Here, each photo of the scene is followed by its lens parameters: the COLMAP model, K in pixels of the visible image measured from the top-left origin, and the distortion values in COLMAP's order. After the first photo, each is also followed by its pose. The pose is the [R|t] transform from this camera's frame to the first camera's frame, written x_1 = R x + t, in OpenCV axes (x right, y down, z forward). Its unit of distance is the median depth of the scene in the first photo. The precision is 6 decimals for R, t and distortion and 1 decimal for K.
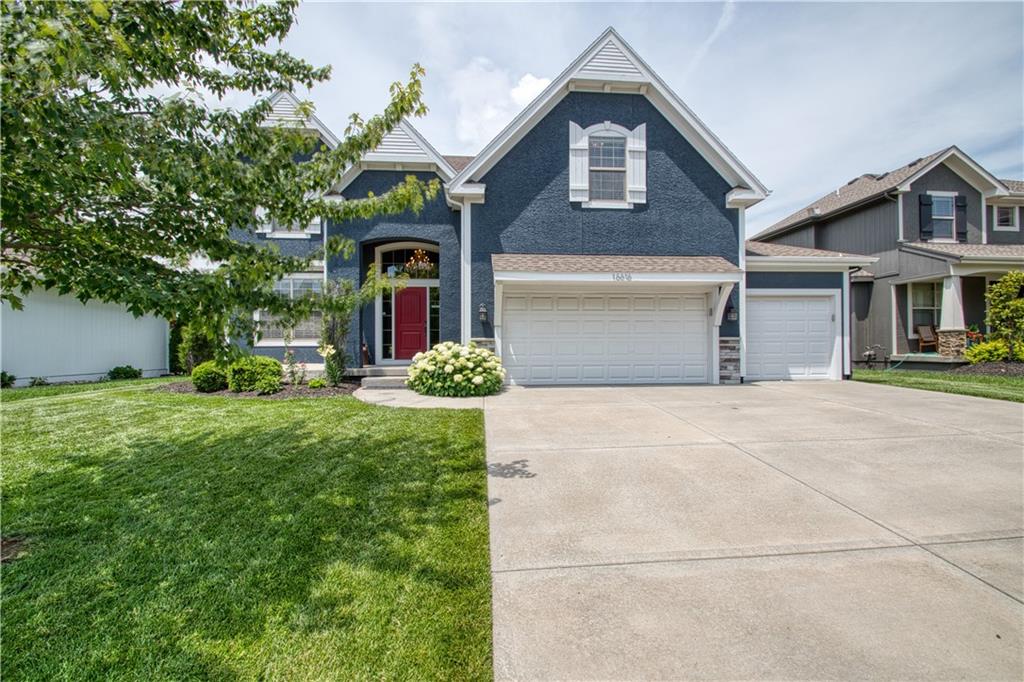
lens RADIAL K [[452.5, 0, 515.1], [0, 452.5, 342.3], [0, 0, 1]] dist [-0.004921, -0.007806]
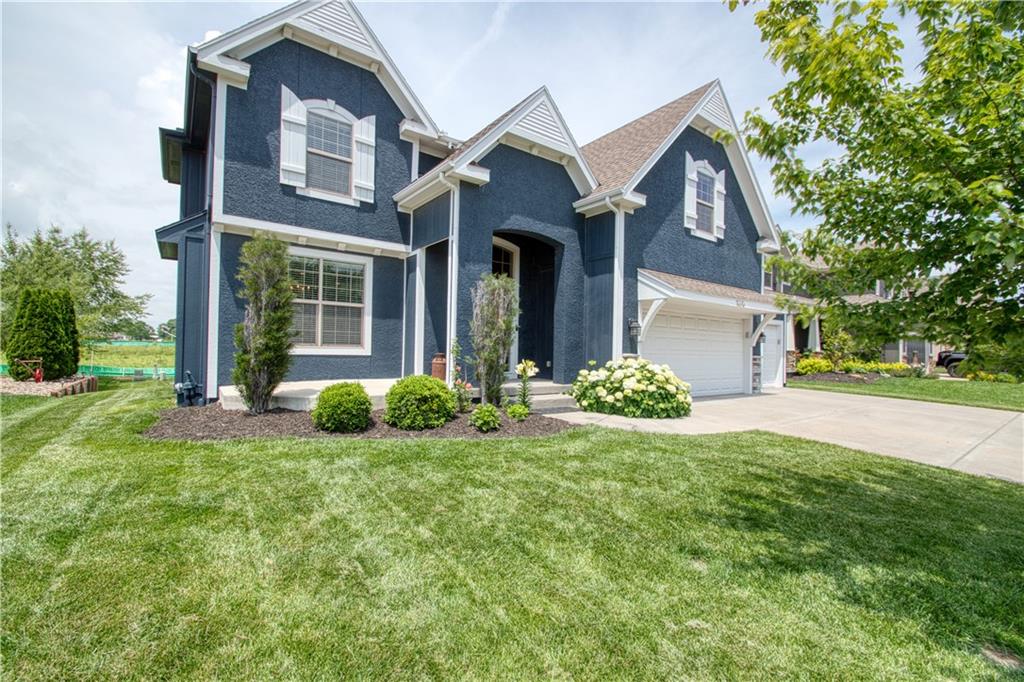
lens RADIAL K [[452.5, 0, 514.1], [0, 452.5, 343.8], [0, 0, 1]] dist [-0.004921, -0.007806]
pose [[0.841334, 0.029041, 0.539735, -0.776727], [-0.028913, 0.999544, -0.008712, -0.014654], [-0.539742, -0.008276, 0.841790, 0.314003]]
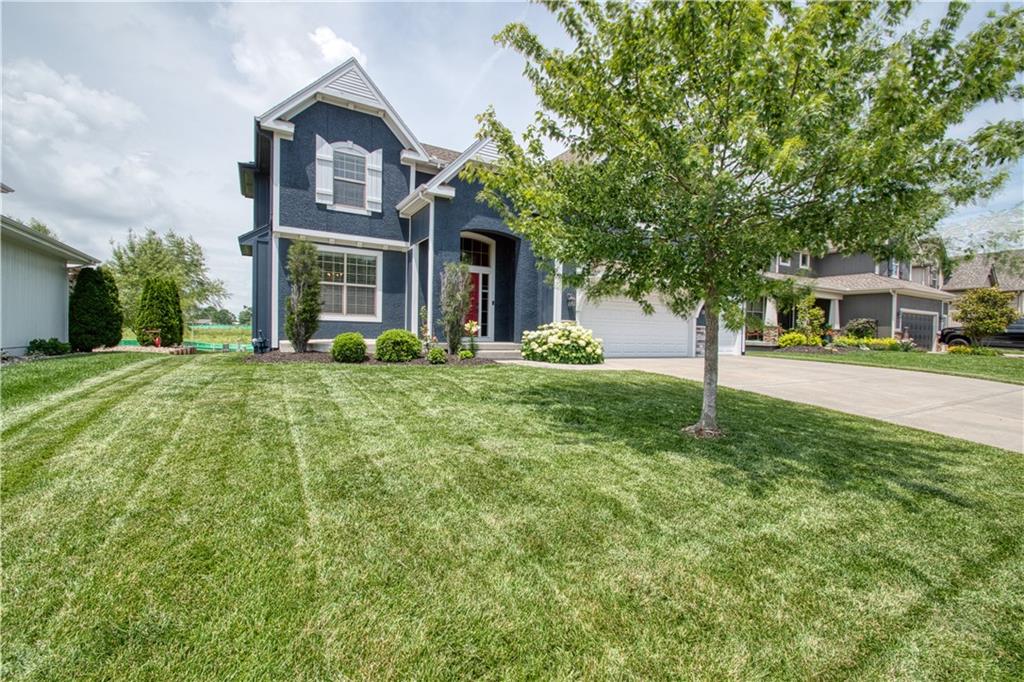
lens RADIAL K [[452.5, 0, 514.3], [0, 452.5, 343.9], [0, 0, 1]] dist [-0.004921, -0.007806]
pose [[0.900598, 0.014951, 0.434395, -0.742082], [-0.029448, 0.999211, 0.026662, 0.026787], [-0.433654, -0.036804, 0.900328, -0.084371]]
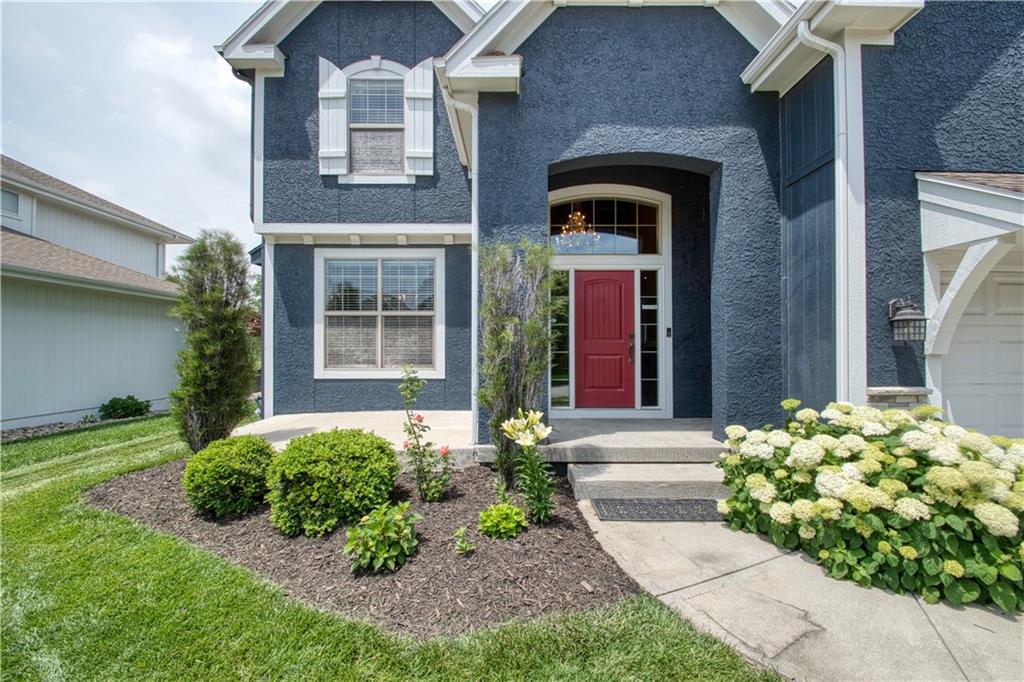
lens RADIAL K [[452.5, 0, 511.0], [0, 452.5, 345.4], [0, 0, 1]] dist [-0.004921, -0.007806]
pose [[0.996839, 0.003029, -0.079384, -0.361670], [-0.002869, 0.999994, 0.002135, -0.043829], [0.079390, -0.001901, 0.996842, 0.570704]]
